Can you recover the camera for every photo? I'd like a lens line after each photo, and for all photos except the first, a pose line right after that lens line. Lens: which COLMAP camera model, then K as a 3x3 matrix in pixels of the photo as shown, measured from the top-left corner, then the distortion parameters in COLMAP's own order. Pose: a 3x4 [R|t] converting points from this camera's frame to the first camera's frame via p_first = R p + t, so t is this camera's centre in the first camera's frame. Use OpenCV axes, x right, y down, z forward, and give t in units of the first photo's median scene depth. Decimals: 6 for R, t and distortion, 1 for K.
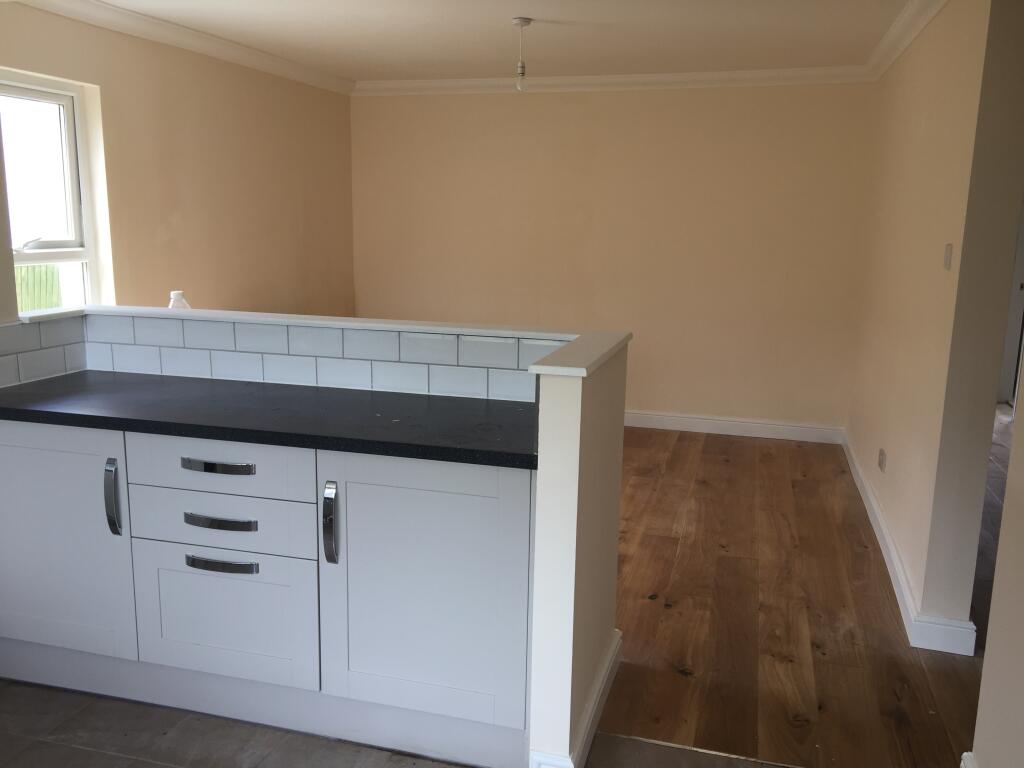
lens RADIAL K [[860.7, 0, 515.6], [0, 860.7, 381.3], [0, 0, 1]] dist [0.027817, -0.036295]
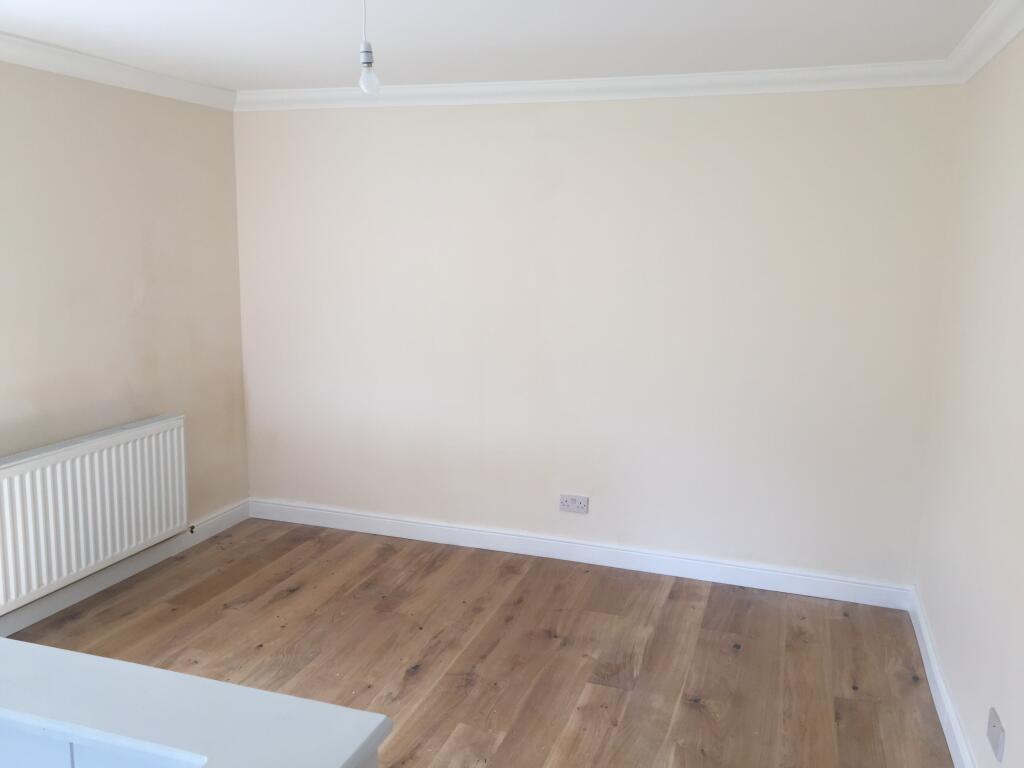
lens RADIAL K [[860.7, 0, 513.4], [0, 860.7, 388.2], [0, 0, 1]] dist [0.027817, -0.036295]
pose [[0.998826, 0.009228, -0.047557, 0.177248], [-0.010012, 0.999817, -0.016273, -0.166976], [0.047399, 0.016730, 0.998736, 0.553206]]
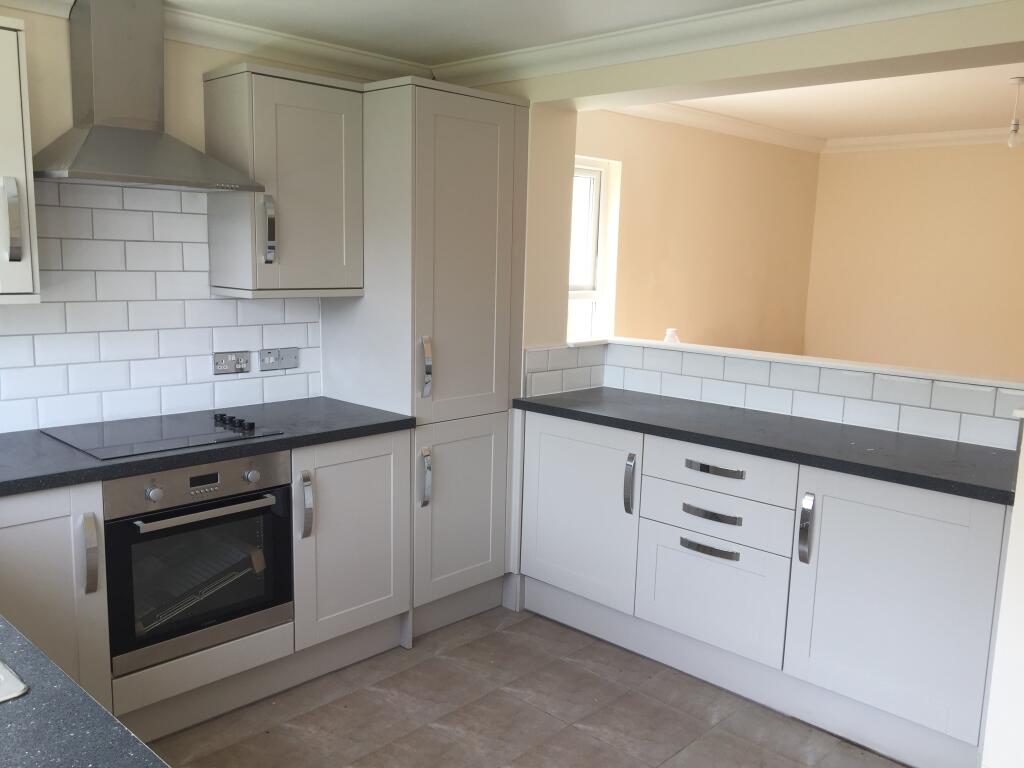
lens RADIAL K [[860.7, 0, 510.5], [0, 860.7, 385.0], [0, 0, 1]] dist [0.027817, -0.036295]
pose [[0.883608, 0.076986, -0.461856, -0.031104], [-0.098131, 0.994933, -0.021898, 0.026627], [0.457829, 0.064671, 0.886685, -0.196712]]
